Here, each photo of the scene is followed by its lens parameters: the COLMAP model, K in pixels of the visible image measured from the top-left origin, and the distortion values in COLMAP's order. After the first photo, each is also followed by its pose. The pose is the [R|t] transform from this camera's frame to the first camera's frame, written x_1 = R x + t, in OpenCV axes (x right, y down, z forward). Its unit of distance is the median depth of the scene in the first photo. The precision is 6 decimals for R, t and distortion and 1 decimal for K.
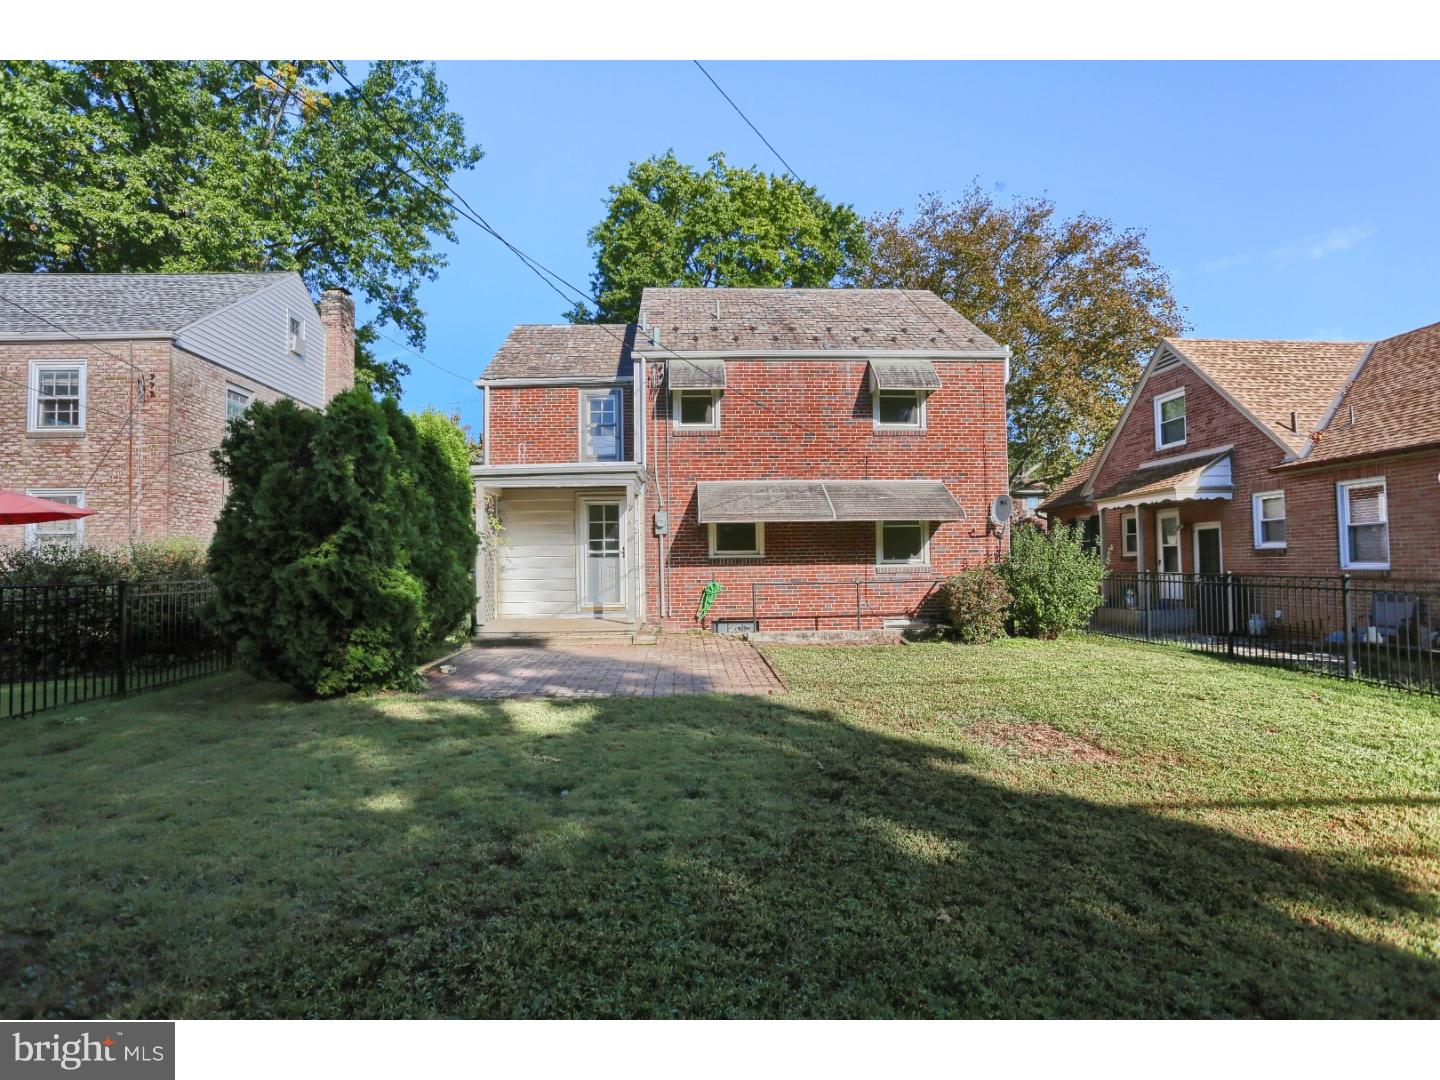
lens RADIAL K [[753.2, 0, 727.2], [0, 753.2, 540.5], [0, 0, 1]] dist [-0.056868, 0.025550]
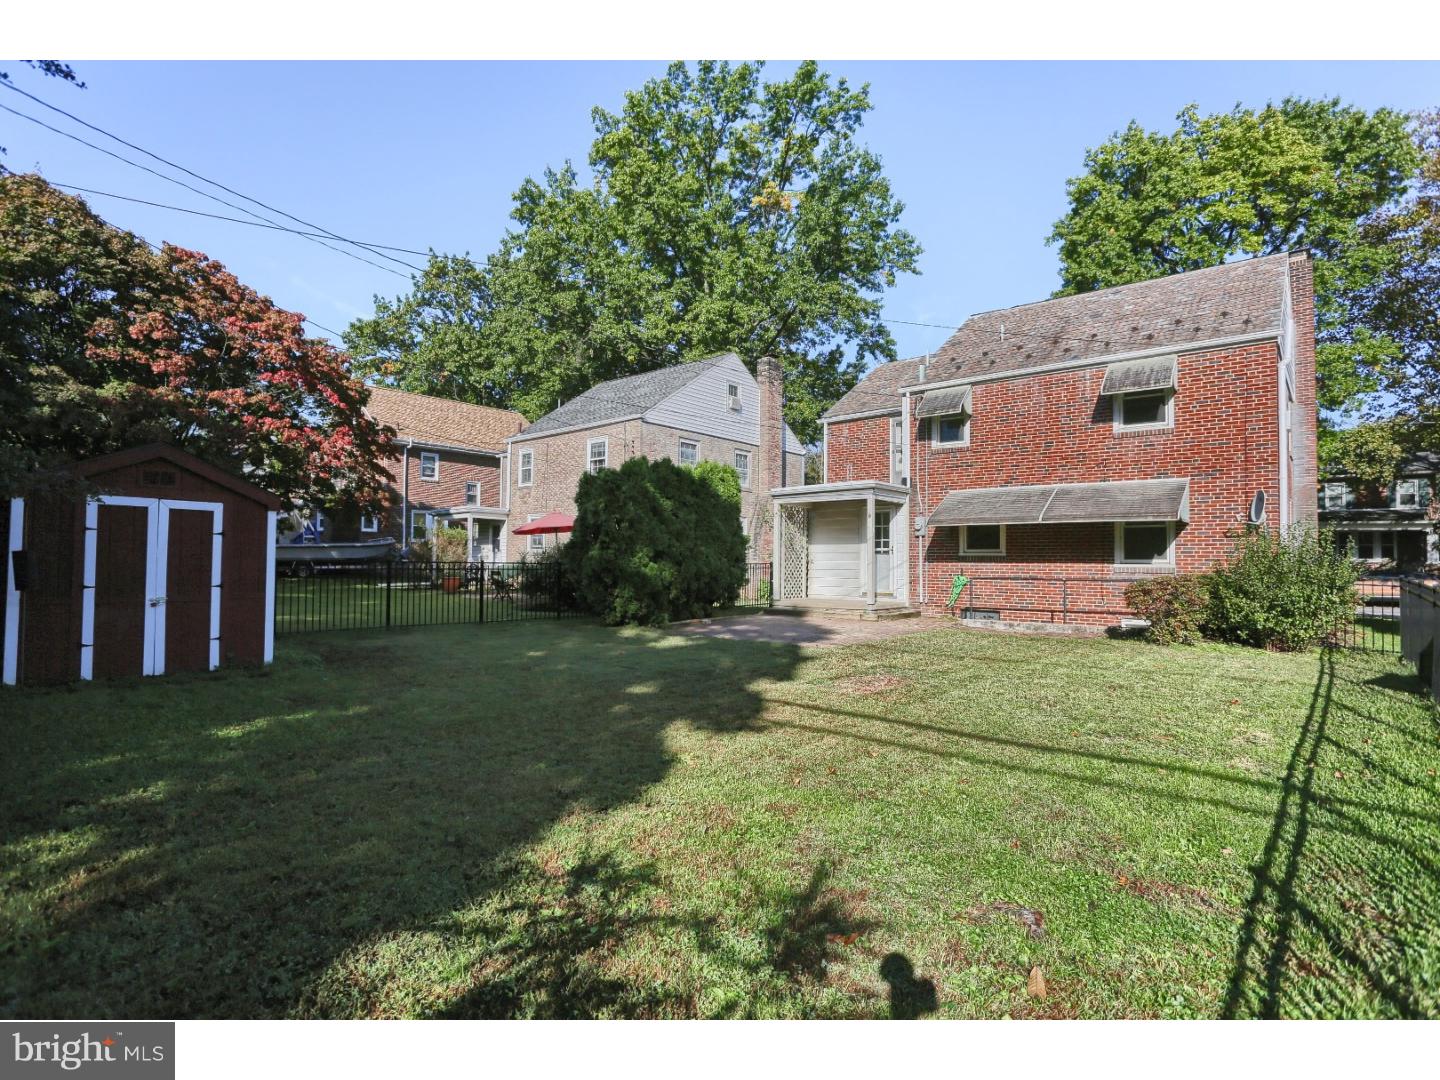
lens RADIAL K [[753.2, 0, 718.6], [0, 753.2, 543.3], [0, 0, 1]] dist [-0.056868, 0.025550]
pose [[0.727641, 0.003301, -0.685950, 0.496384], [0.003561, 0.999957, 0.008590, -0.007117], [0.685949, -0.008693, 0.727598, -0.107260]]
